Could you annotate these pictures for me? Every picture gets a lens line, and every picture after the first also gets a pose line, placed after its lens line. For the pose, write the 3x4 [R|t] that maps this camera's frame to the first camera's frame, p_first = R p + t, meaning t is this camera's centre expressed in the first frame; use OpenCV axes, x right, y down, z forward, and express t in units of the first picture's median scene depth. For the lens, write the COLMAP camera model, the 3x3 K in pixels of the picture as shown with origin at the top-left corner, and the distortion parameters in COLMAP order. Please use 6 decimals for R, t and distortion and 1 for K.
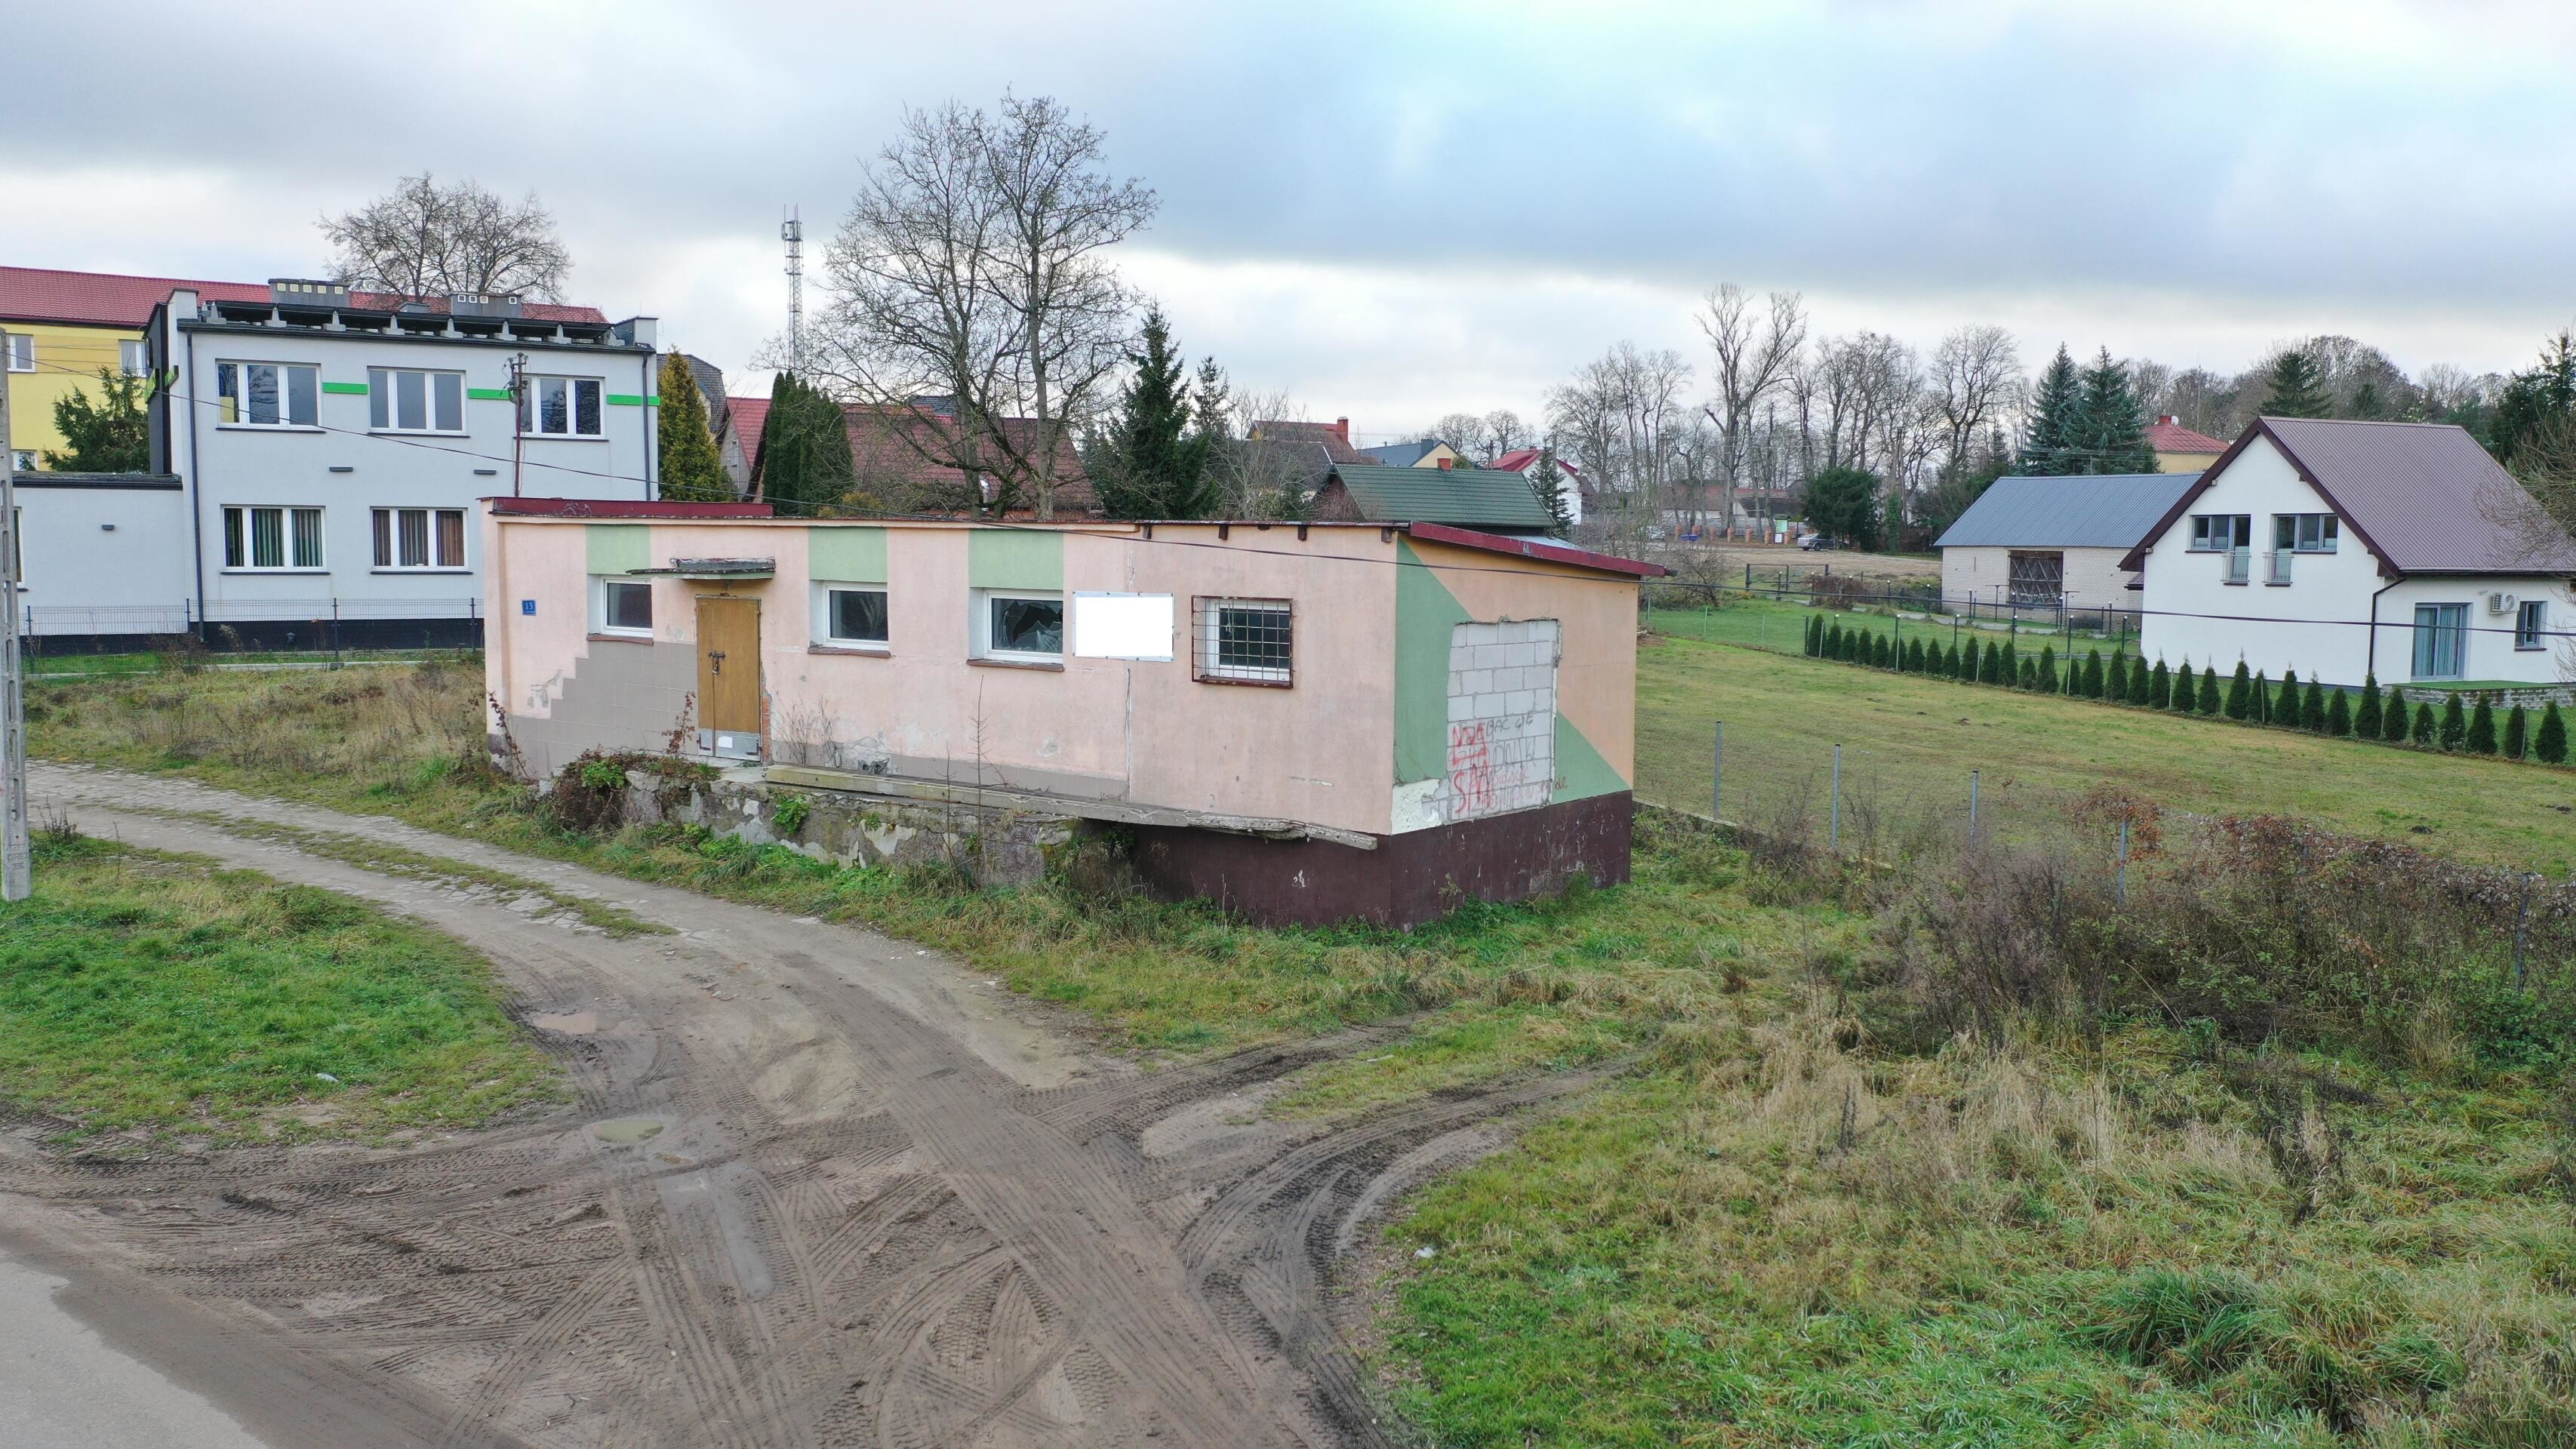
lens RADIAL K [[2025.6, 0, 1291.9], [0, 2025.6, 736.2], [0, 0, 1]] dist [0.001516, -0.000467]
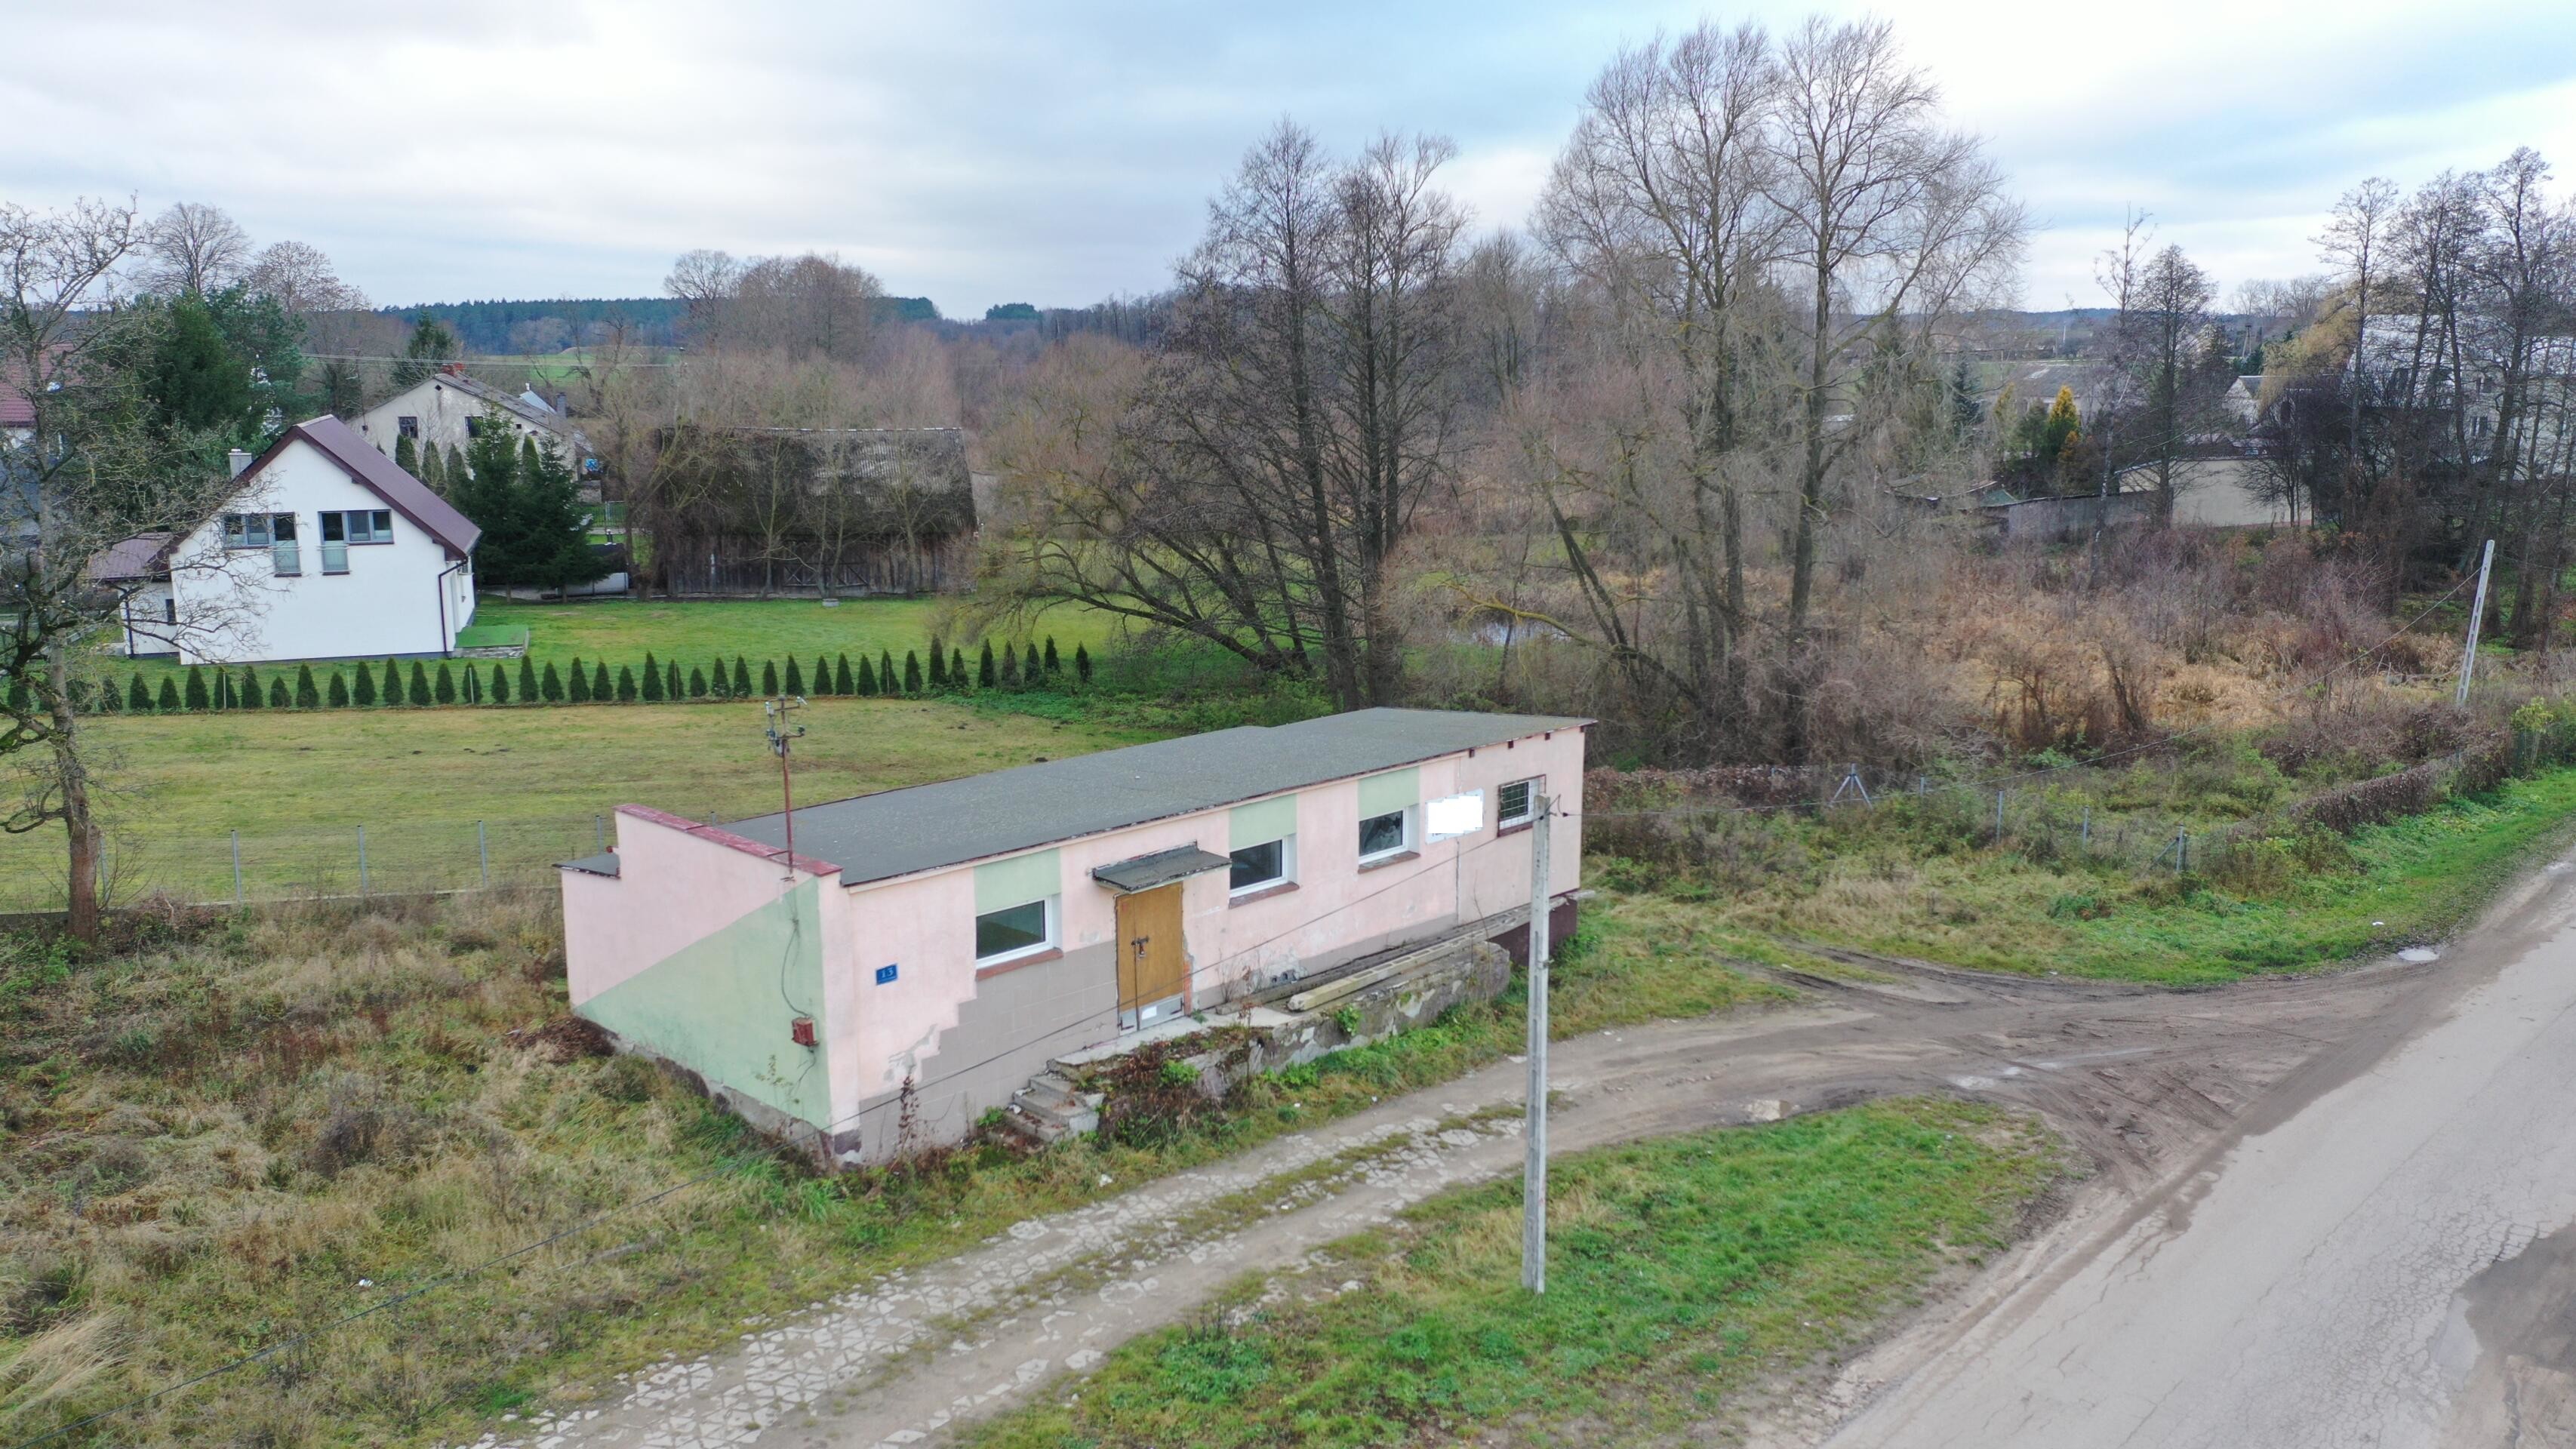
lens RADIAL K [[2025.6, 0, 1284.0], [0, 2025.6, 714.9], [0, 0, 1]] dist [0.001516, -0.000467]
pose [[0.124150, -0.194242, 0.973066, -0.817268], [0.100361, 0.978082, 0.182439, -0.218446], [-0.987175, 0.075008, 0.140923, 0.467914]]
